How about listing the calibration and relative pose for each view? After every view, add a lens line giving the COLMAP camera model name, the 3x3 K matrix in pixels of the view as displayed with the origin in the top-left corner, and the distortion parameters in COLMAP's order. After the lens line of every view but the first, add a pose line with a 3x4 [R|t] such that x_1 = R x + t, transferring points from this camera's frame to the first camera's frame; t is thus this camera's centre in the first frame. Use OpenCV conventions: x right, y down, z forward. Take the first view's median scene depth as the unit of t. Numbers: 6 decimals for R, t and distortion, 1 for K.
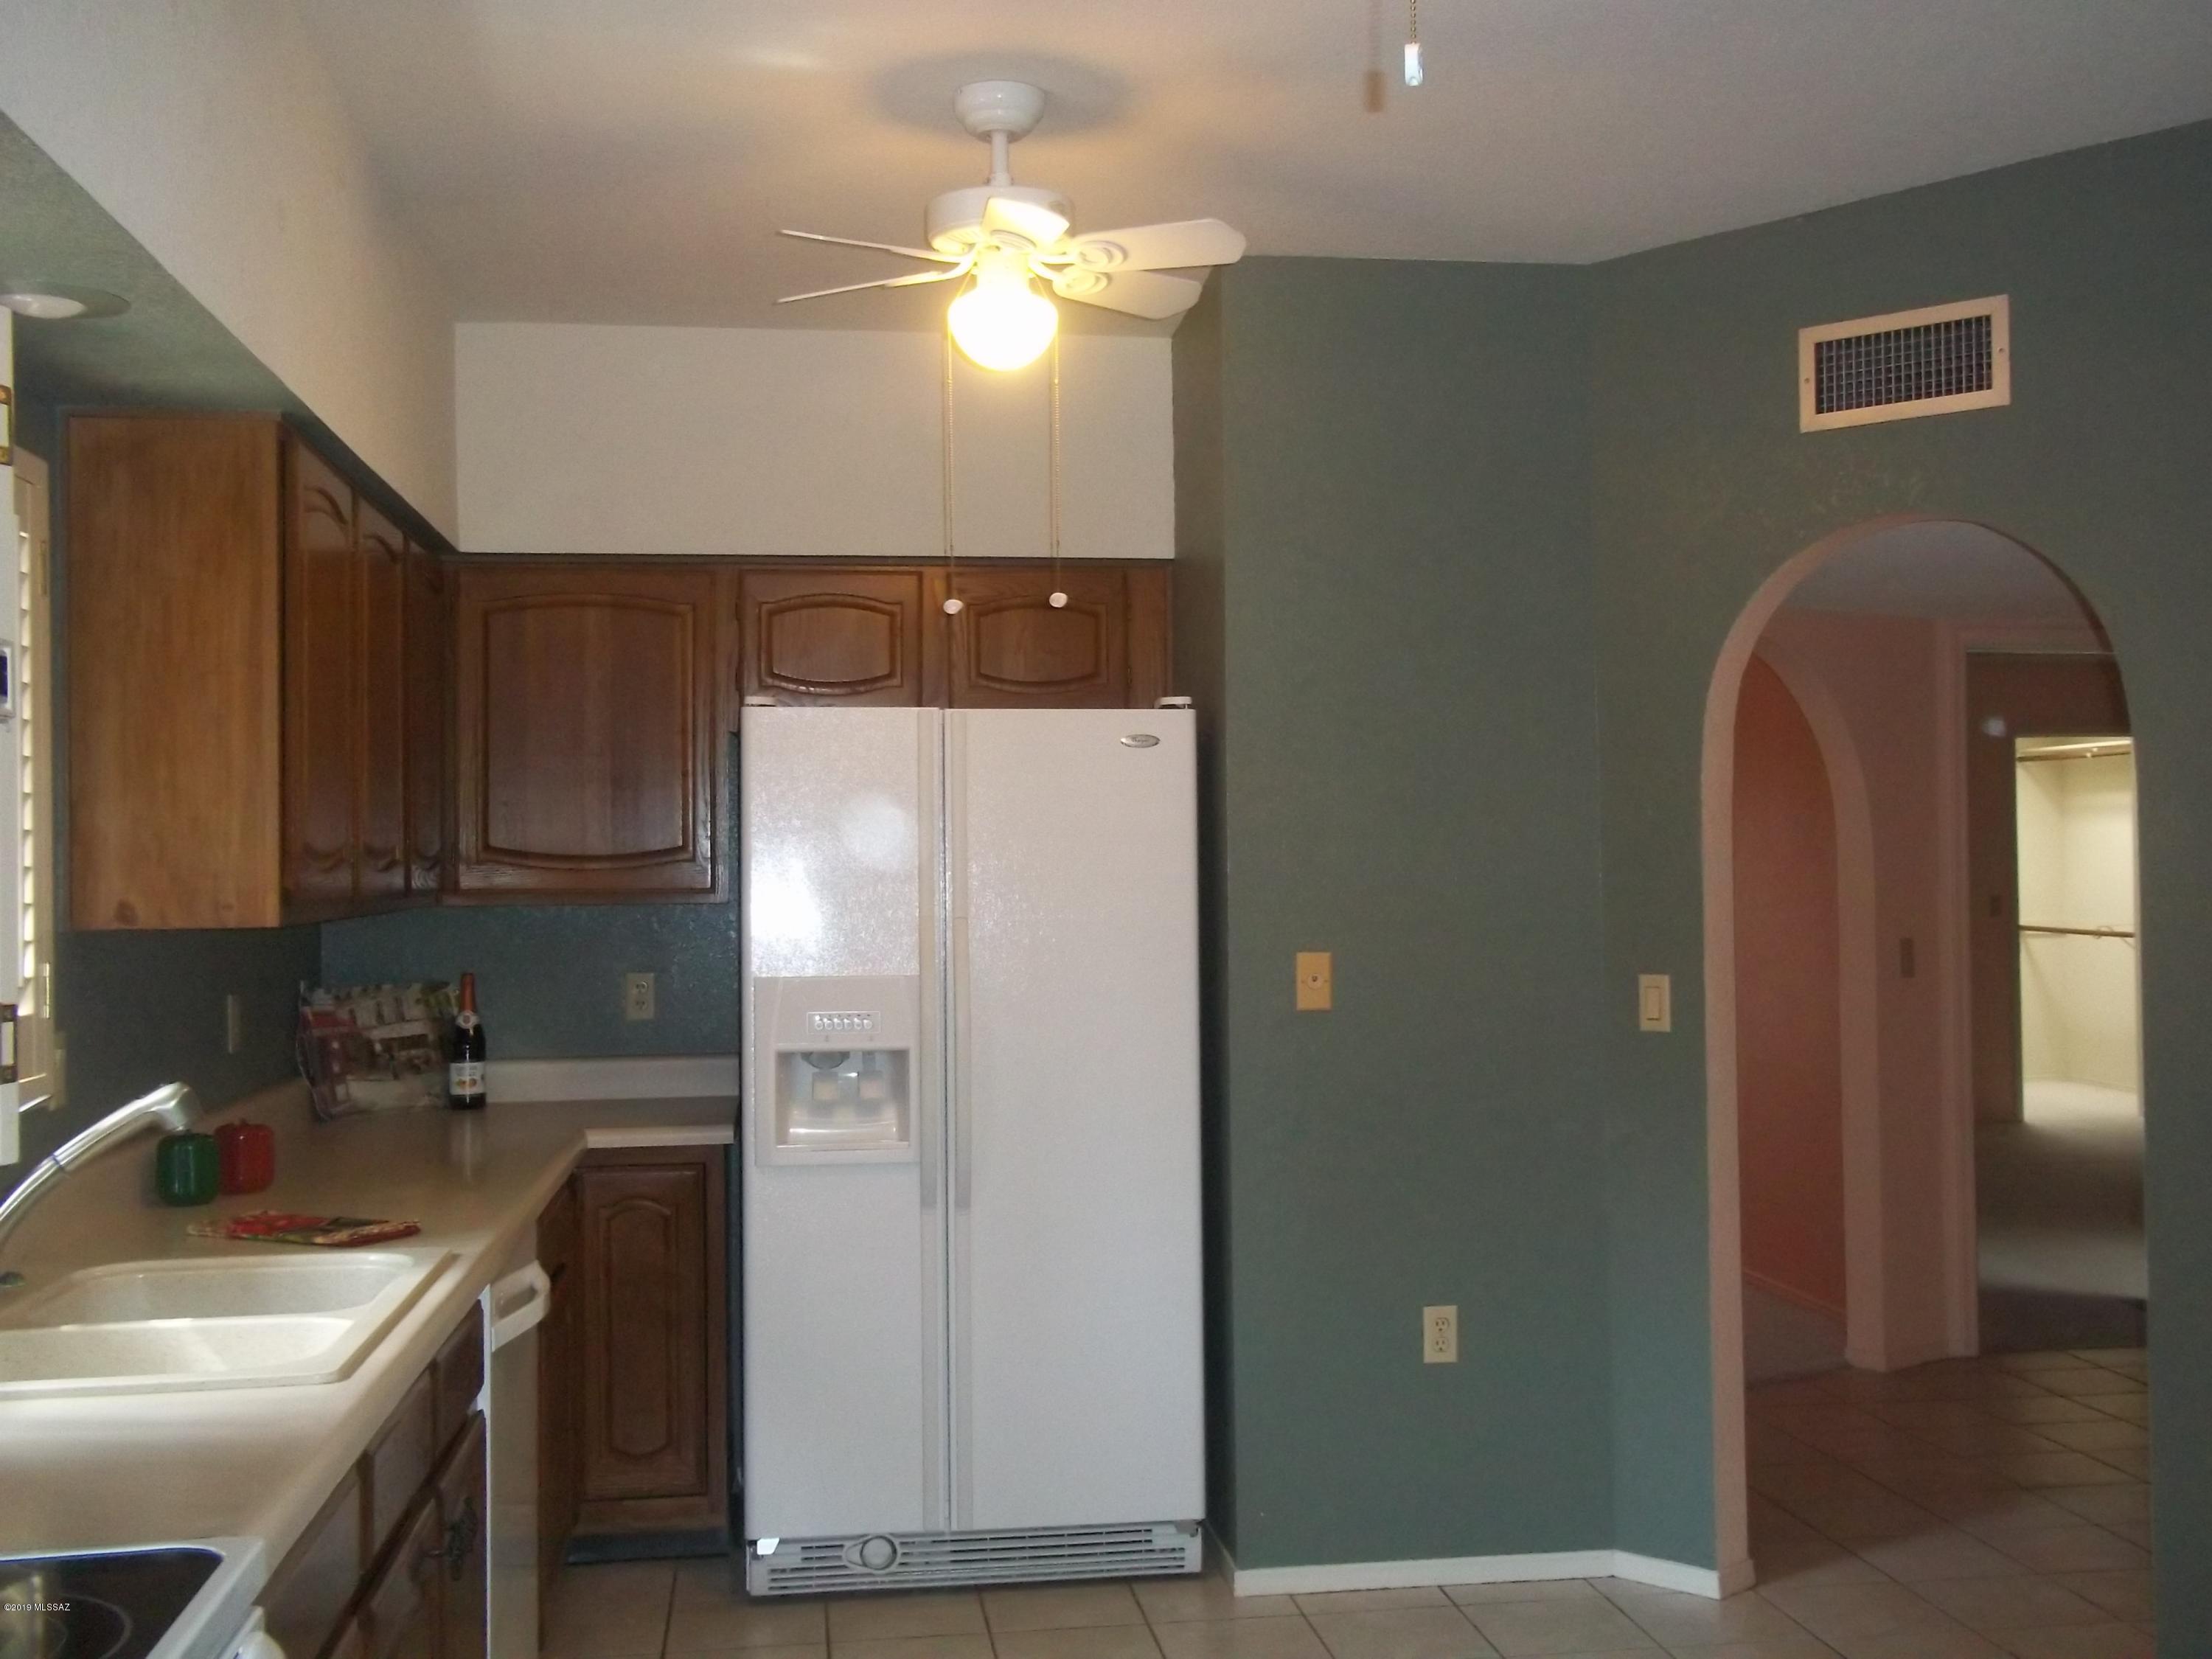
lens RADIAL K [[2378.8, 0, 1106.0], [0, 2378.8, 829.5], [0, 0, 1]] dist [-0.016944, -0.004993]
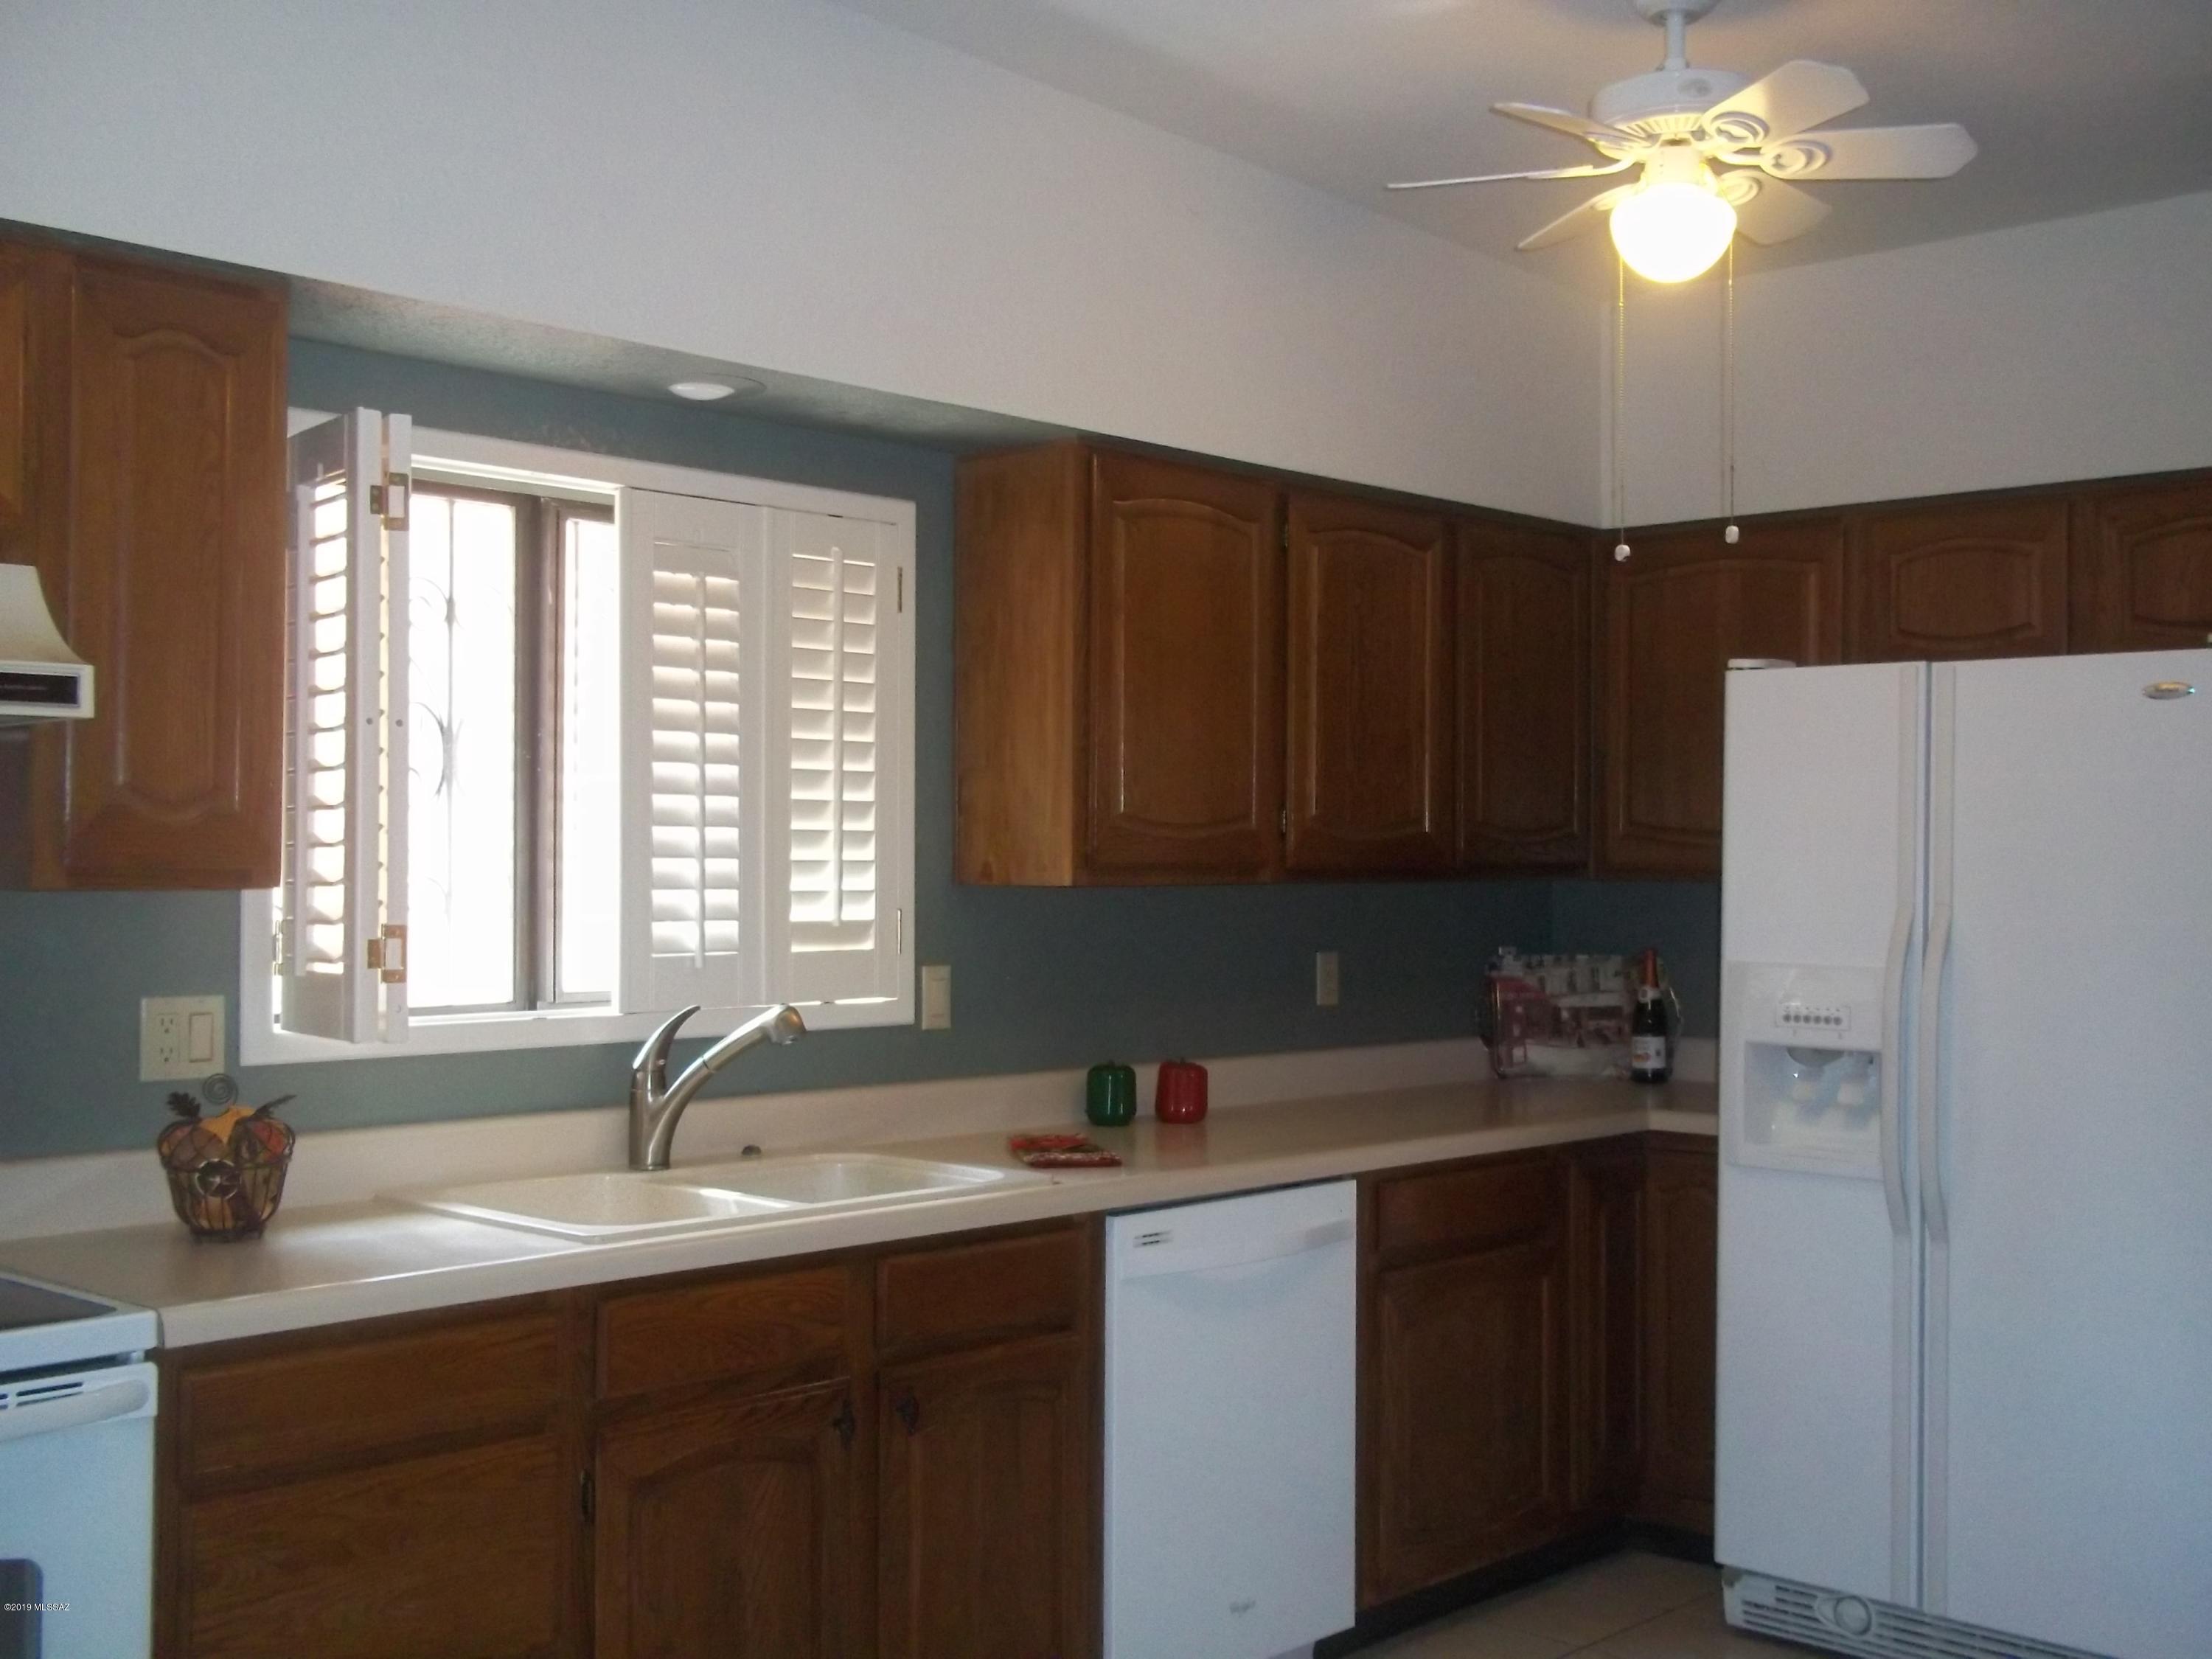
lens RADIAL K [[2350.2, 0, 1106.0], [0, 2350.2, 829.5], [0, 0, 1]] dist [0.008131, 0.006896]
pose [[0.627398, 0.006841, -0.778669, 0.370040], [-0.002030, 0.999972, 0.007150, 0.004131], [0.778696, -0.002905, 0.627394, 0.205337]]
